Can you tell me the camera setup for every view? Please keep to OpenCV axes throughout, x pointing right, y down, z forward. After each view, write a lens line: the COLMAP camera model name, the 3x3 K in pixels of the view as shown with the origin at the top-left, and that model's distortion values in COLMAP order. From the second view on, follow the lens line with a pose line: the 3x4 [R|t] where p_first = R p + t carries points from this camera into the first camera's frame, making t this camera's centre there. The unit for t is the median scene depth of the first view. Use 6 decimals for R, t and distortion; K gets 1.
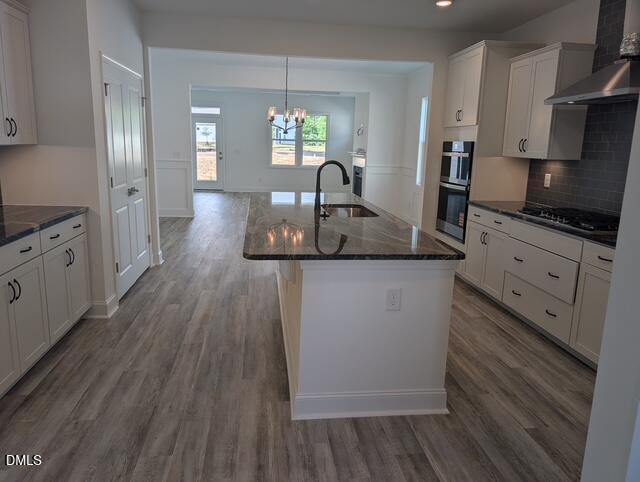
lens RADIAL K [[470.7, 0, 318.7], [0, 470.7, 241.6], [0, 0, 1]] dist [0.019051, -0.007155]
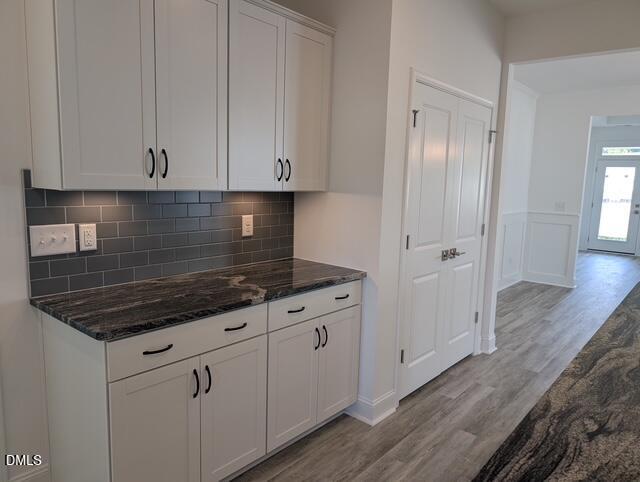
lens RADIAL K [[470.7, 0, 317.8], [0, 470.7, 245.0], [0, 0, 1]] dist [0.019051, -0.007155]
pose [[0.679720, 0.094845, -0.727314, 0.002831], [-0.162201, 0.986491, -0.022945, -0.067261], [0.715312, 0.133567, 0.685921, 0.325347]]
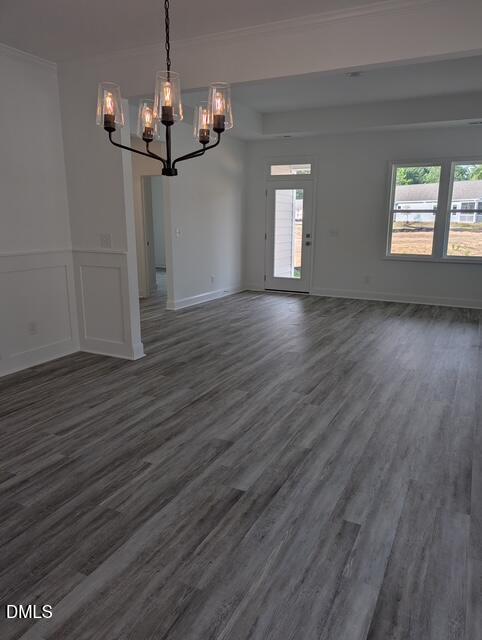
lens RADIAL K [[470.7, 0, 246.5], [0, 470.7, 321.7], [0, 0, 1]] dist [0.019051, -0.007155]
pose [[0.830646, 0.092144, -0.549124, 0.216742], [-0.093371, 0.995298, 0.025772, -0.212332], [0.548916, 0.029865, 0.835344, 1.125883]]
